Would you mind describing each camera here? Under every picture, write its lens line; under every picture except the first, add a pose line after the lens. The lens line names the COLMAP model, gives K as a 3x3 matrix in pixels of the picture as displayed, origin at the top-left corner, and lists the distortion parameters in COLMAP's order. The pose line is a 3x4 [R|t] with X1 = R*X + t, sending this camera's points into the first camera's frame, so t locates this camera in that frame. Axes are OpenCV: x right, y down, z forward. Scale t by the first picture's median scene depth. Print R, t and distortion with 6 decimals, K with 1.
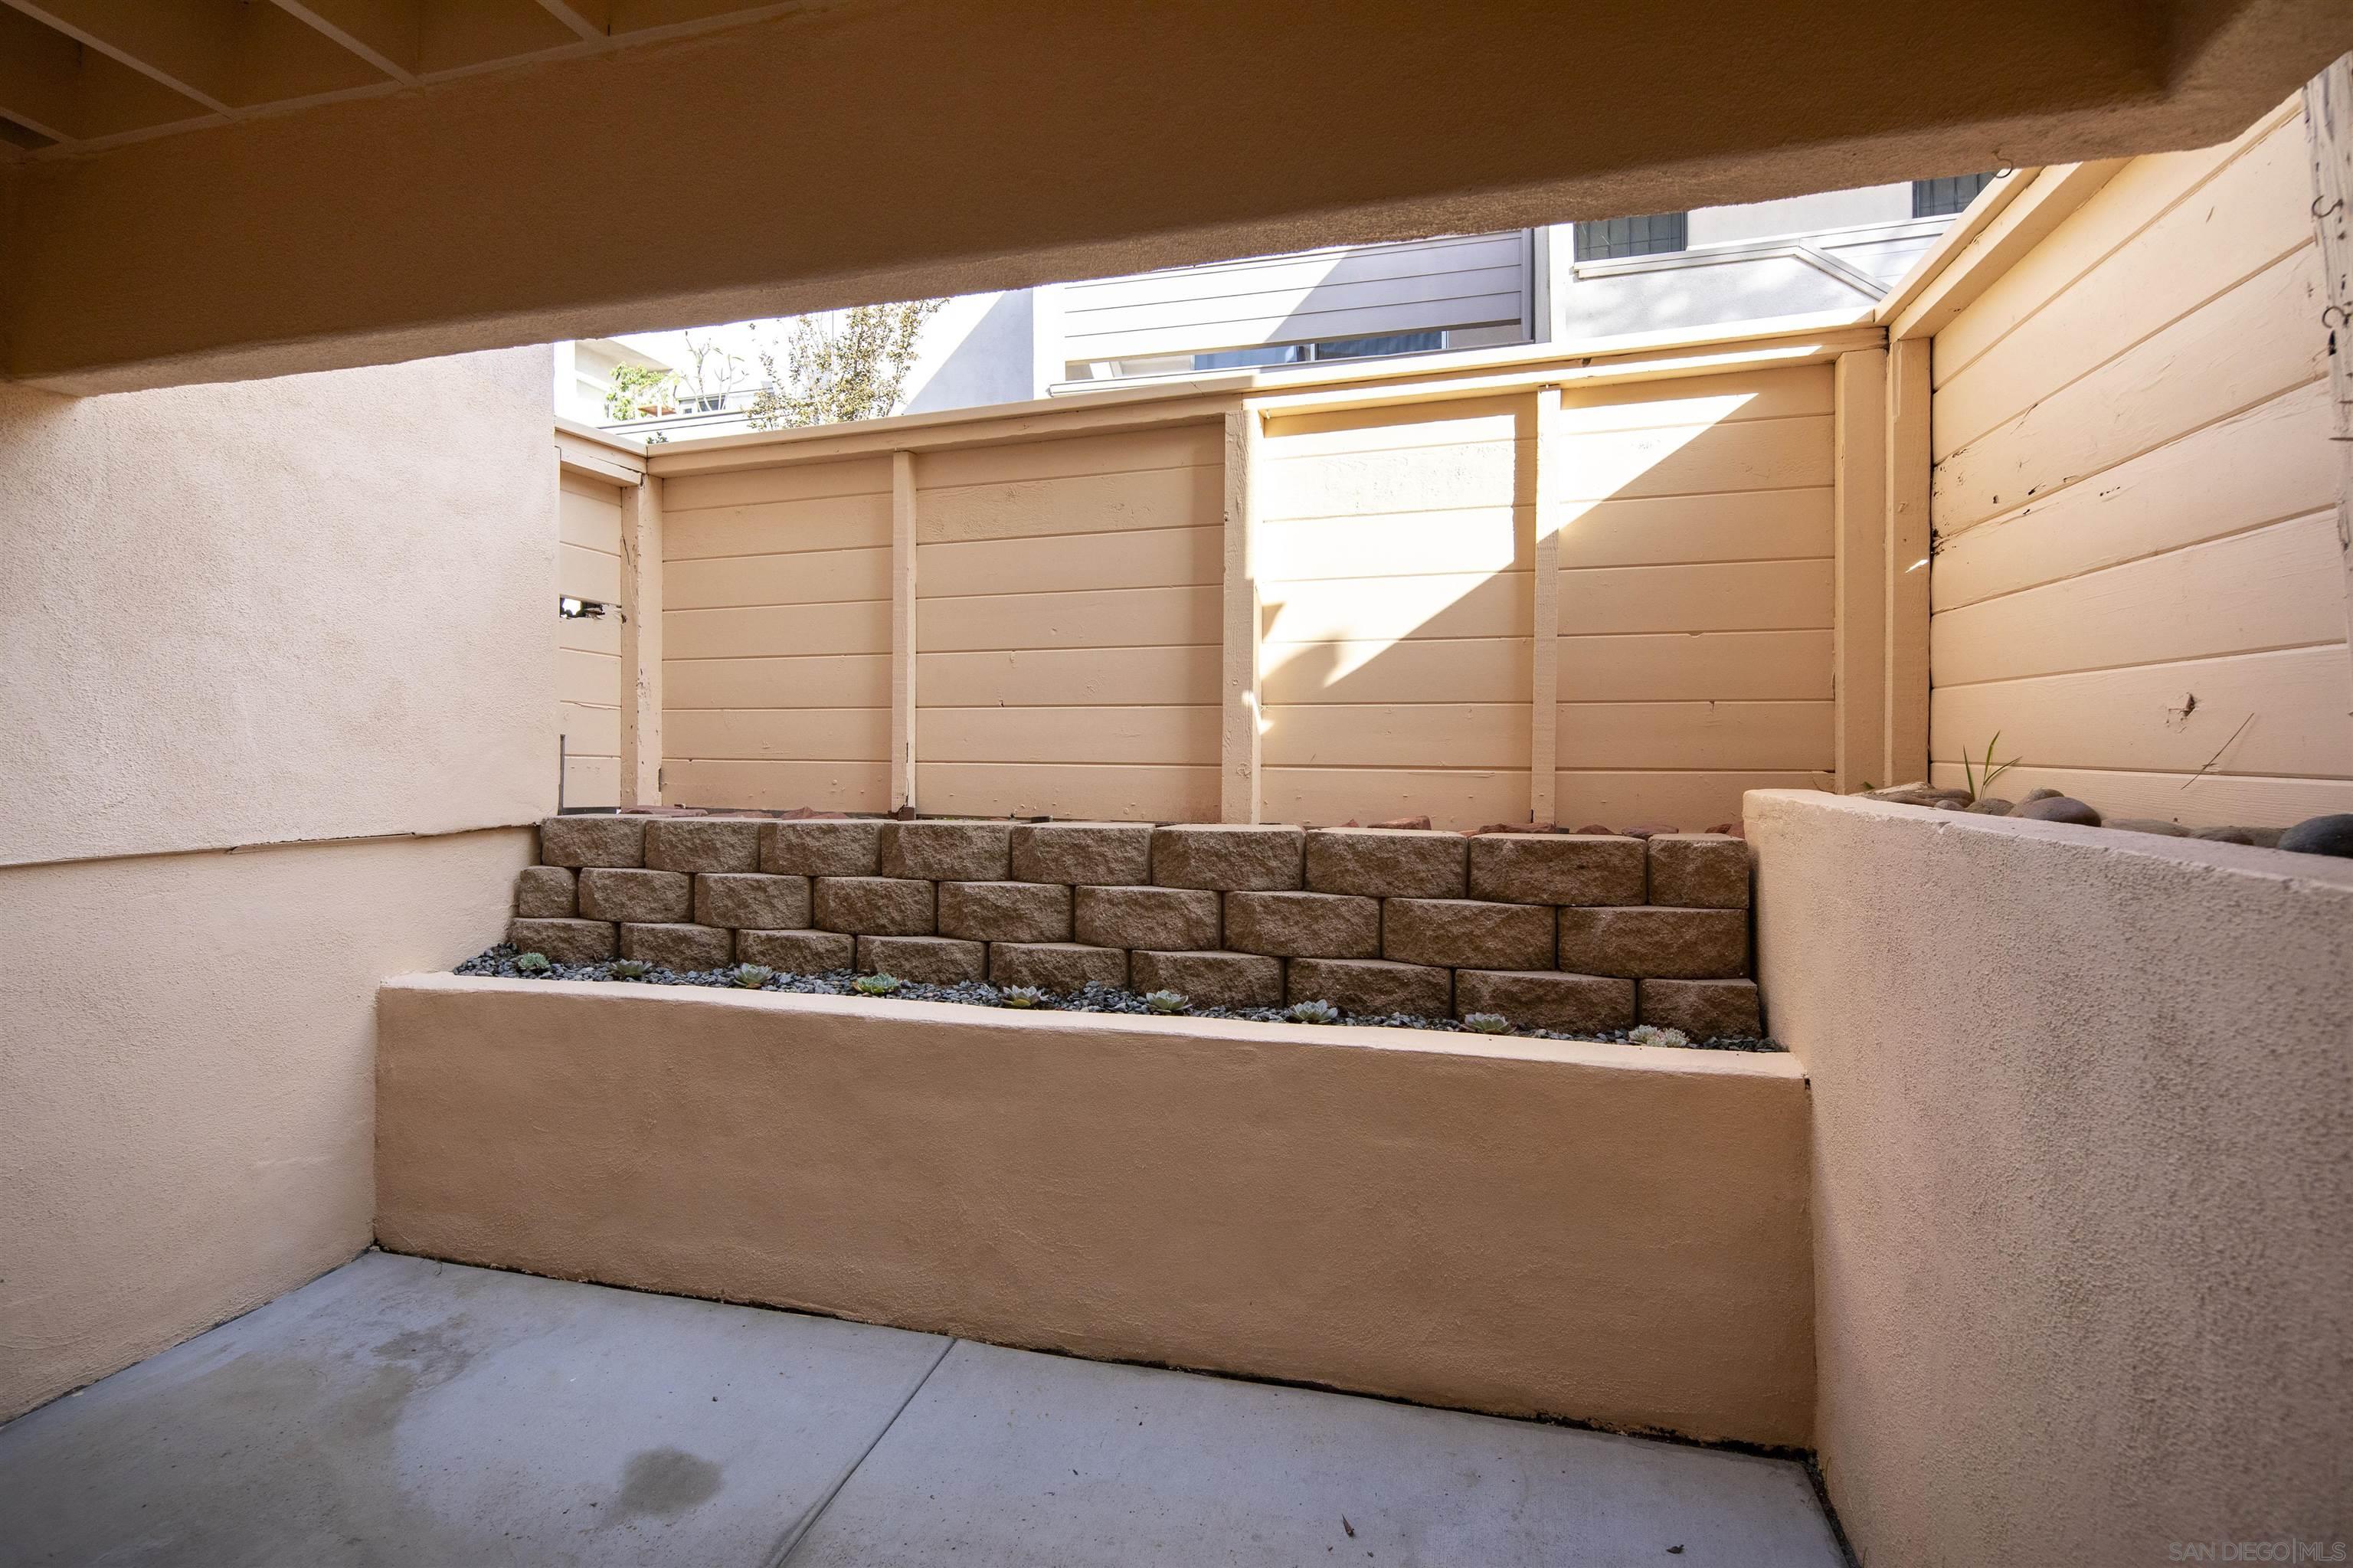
lens RADIAL K [[1138.7, 0, 1183.7], [0, 1138.7, 752.1], [0, 0, 1]] dist [0.001941, -0.002637]
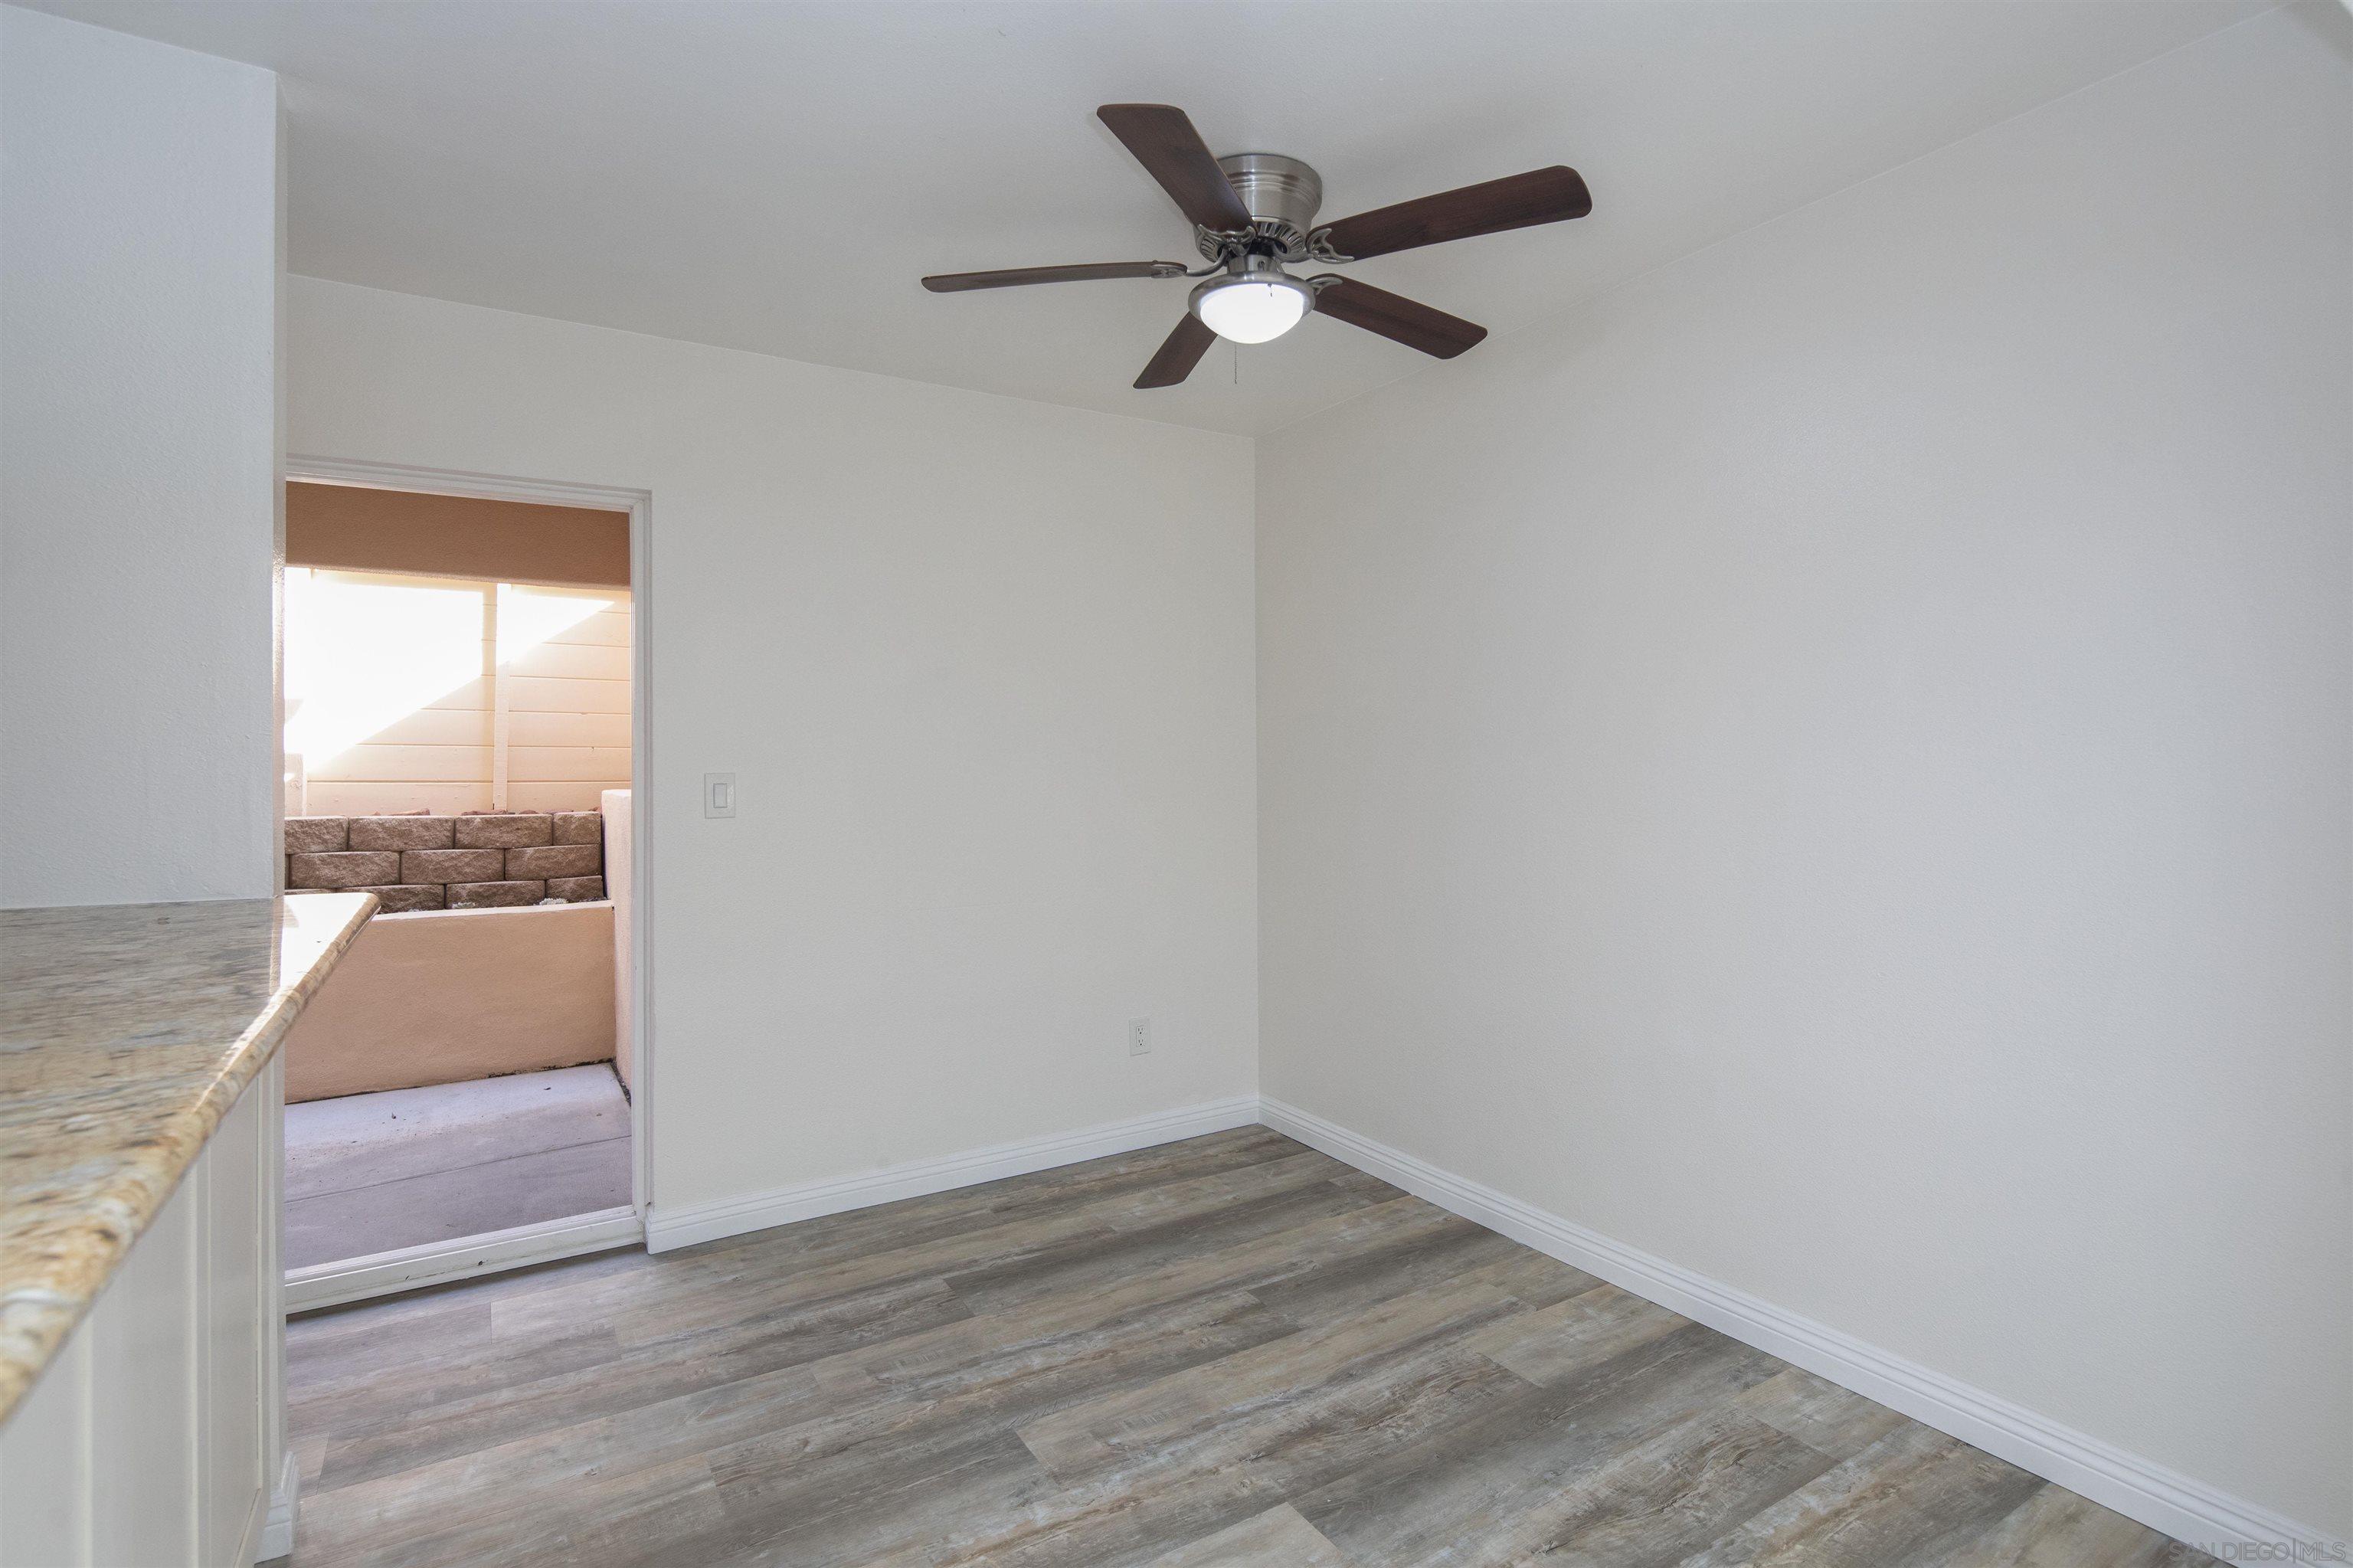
lens RADIAL K [[1138.7, 0, 1183.7], [0, 1138.7, 752.1], [0, 0, 1]] dist [0.001941, -0.002637]
pose [[0.679878, 0.009748, 0.733260, -0.328786], [0.001524, 0.999891, -0.014705, -0.005621], [-0.733323, 0.011115, 0.679789, -1.228758]]
